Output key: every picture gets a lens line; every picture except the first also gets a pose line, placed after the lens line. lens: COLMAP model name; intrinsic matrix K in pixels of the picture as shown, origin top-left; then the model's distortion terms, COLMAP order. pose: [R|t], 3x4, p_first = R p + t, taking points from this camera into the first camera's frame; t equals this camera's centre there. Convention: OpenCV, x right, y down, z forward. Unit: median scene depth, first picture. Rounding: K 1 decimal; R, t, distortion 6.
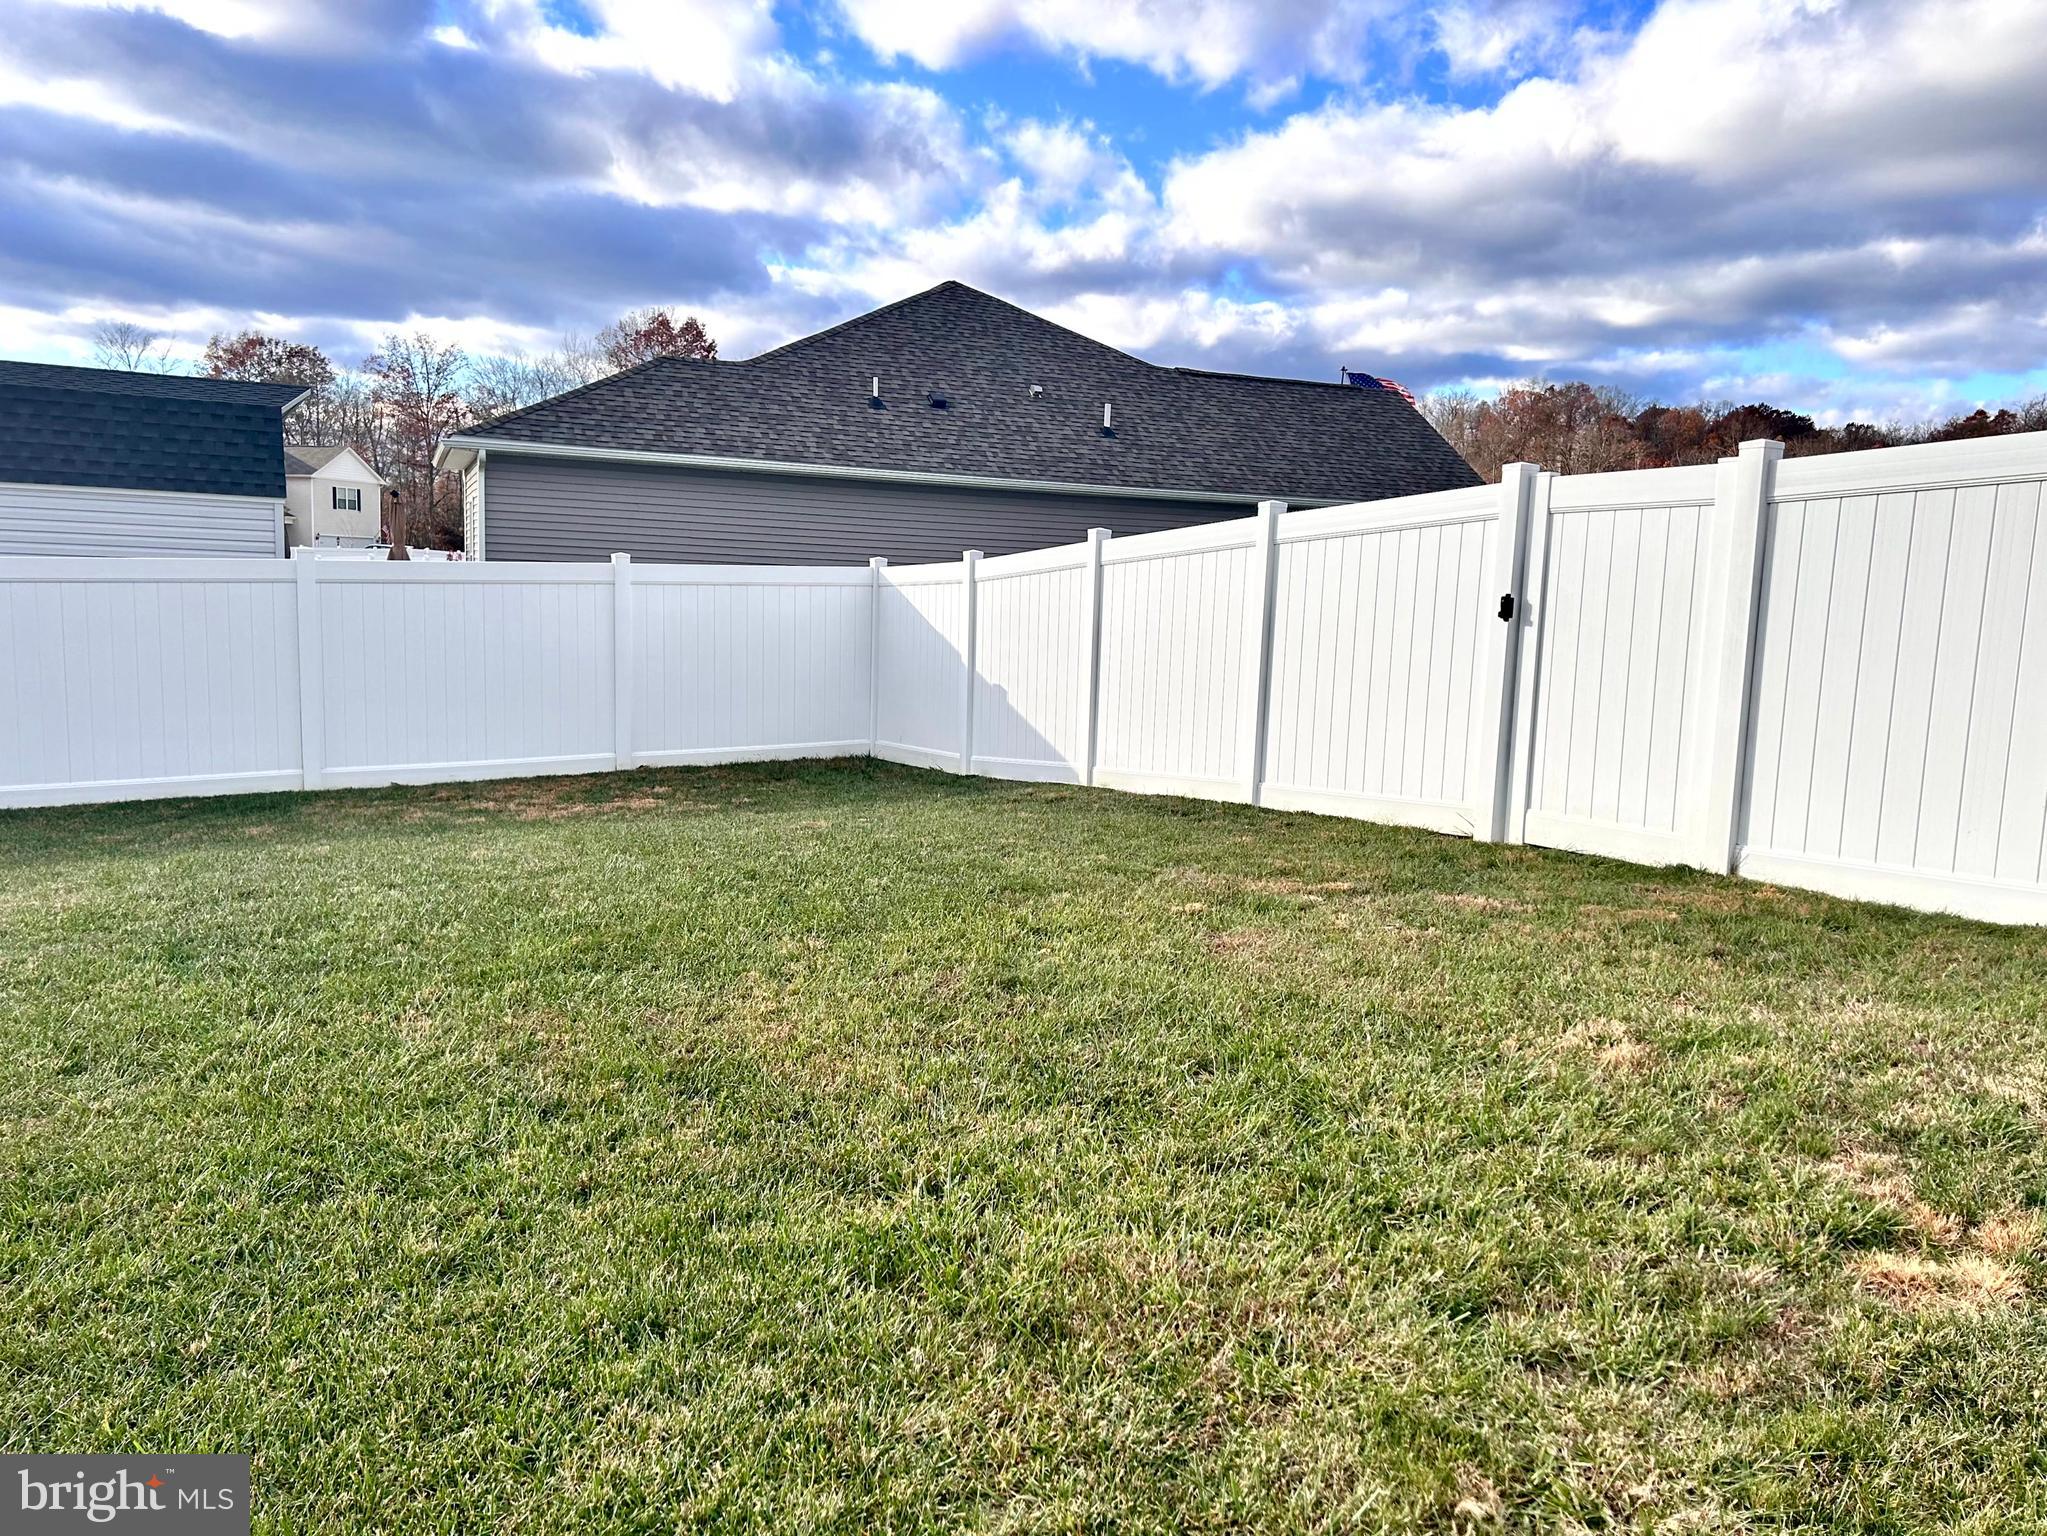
lens RADIAL K [[1562.6, 0, 1023.5], [0, 1562.6, 768.0], [0, 0, 1]] dist [0.041393, 0.002767]
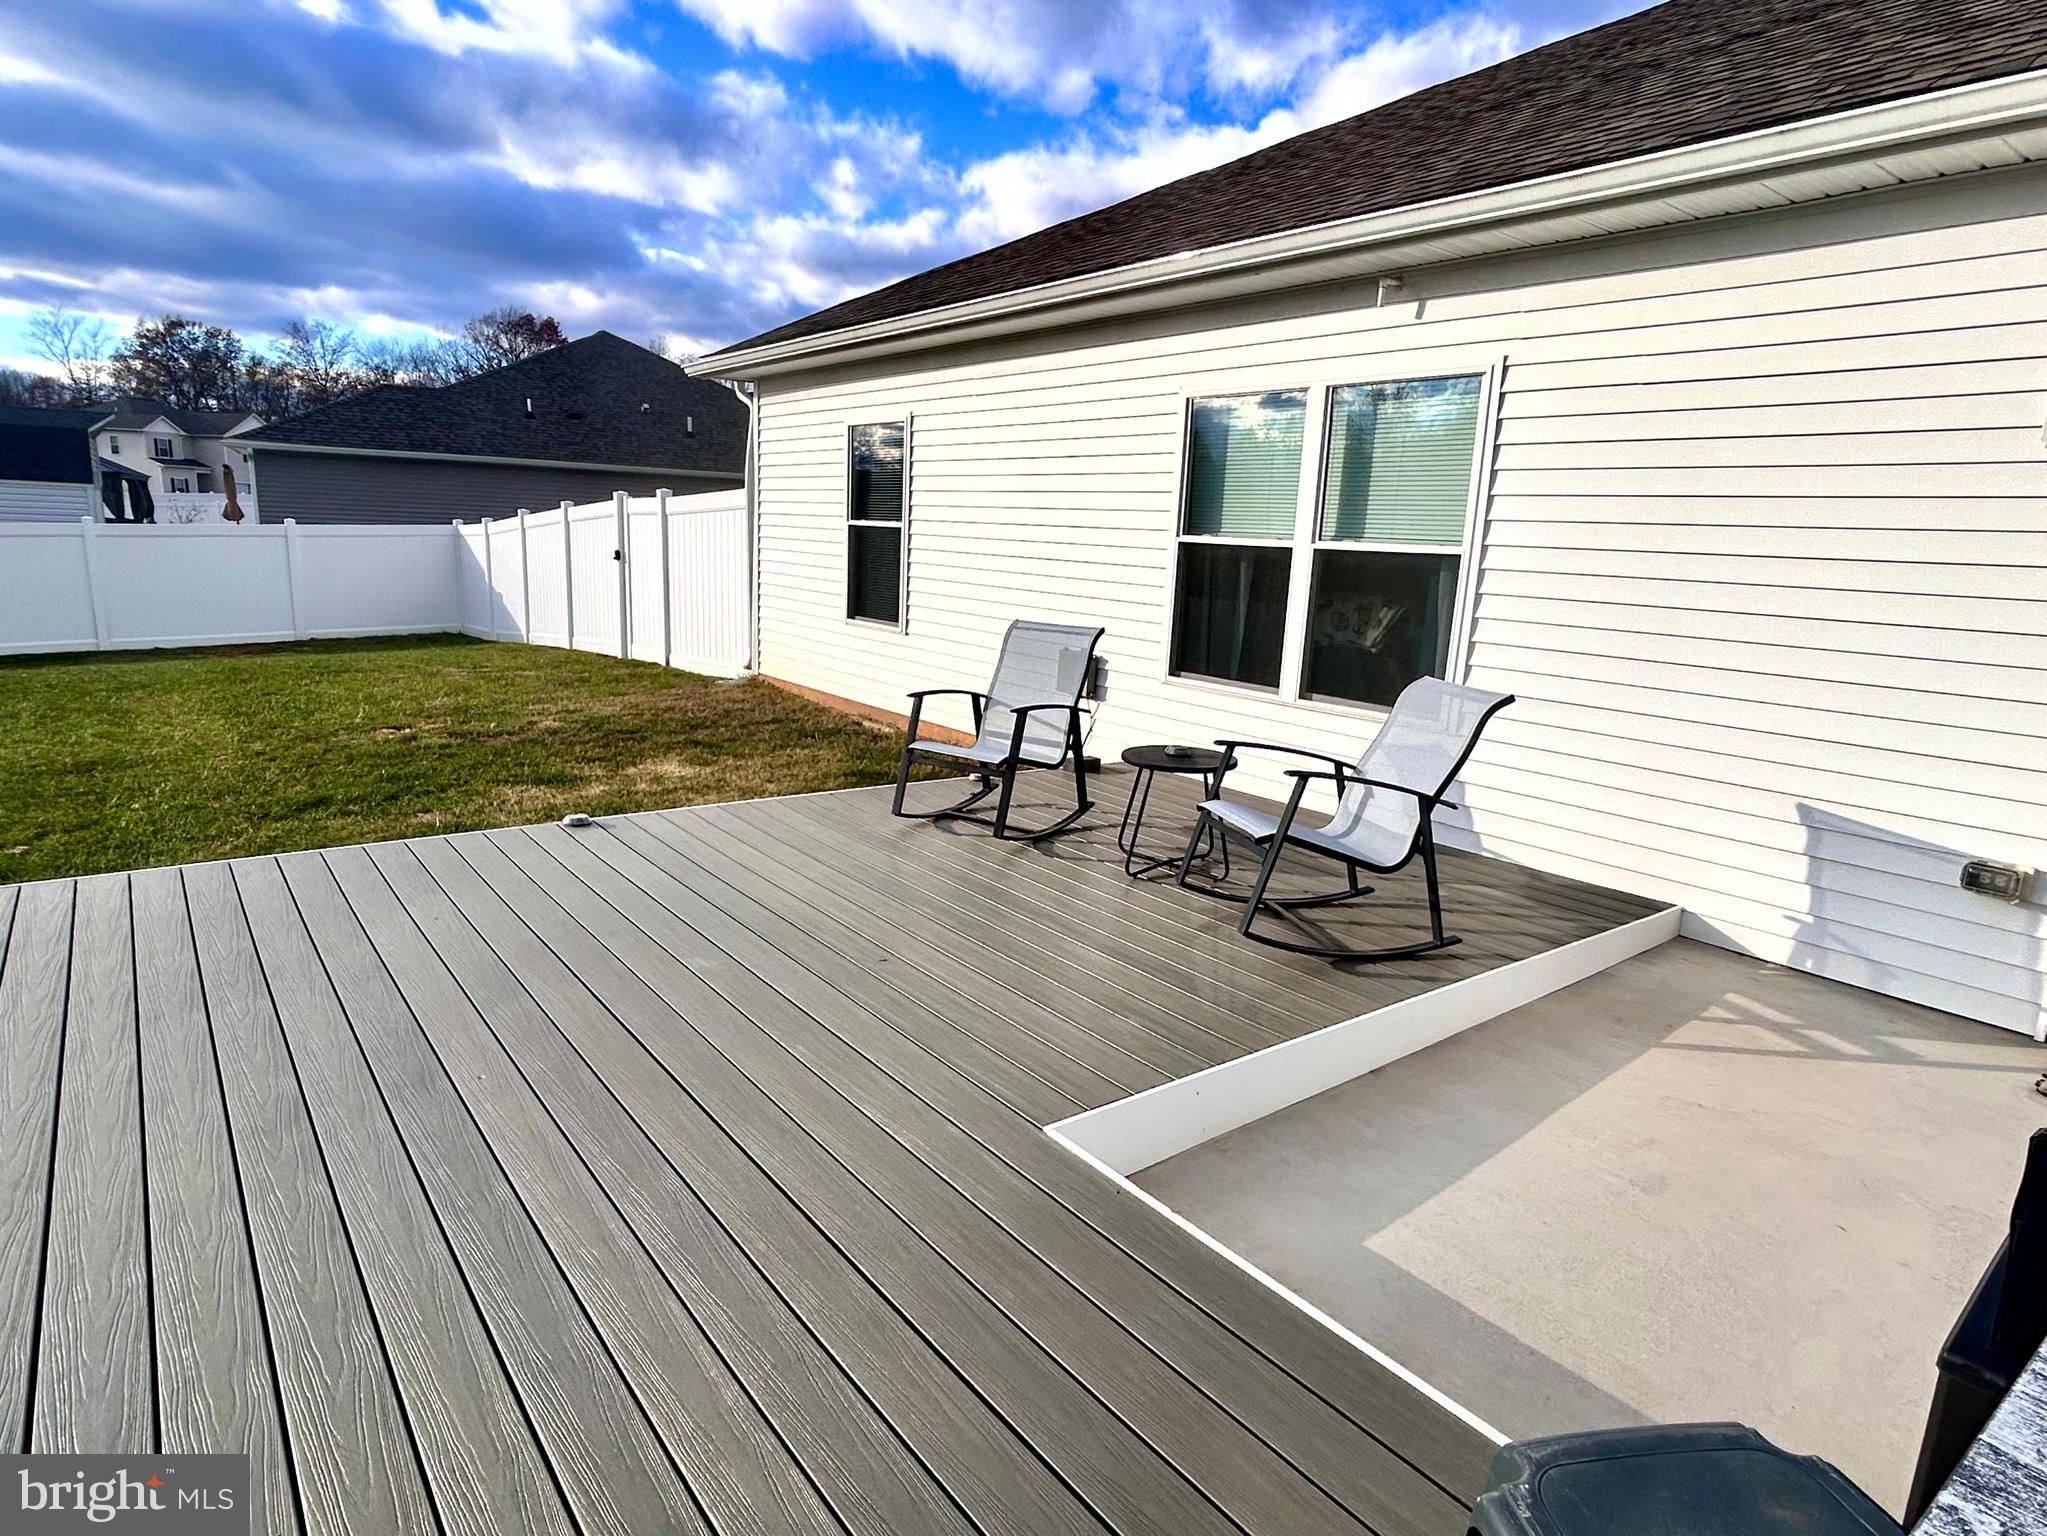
lens RADIAL K [[1160.3, 0, 1023.5], [0, 1160.3, 768.0], [0, 0, 1]] dist [-0.044158, -0.001073]
pose [[0.986469, -0.018087, 0.162948, 0.223852], [0.002912, 0.995672, 0.092892, 0.018692], [-0.163923, -0.091161, 0.982252, -0.281292]]
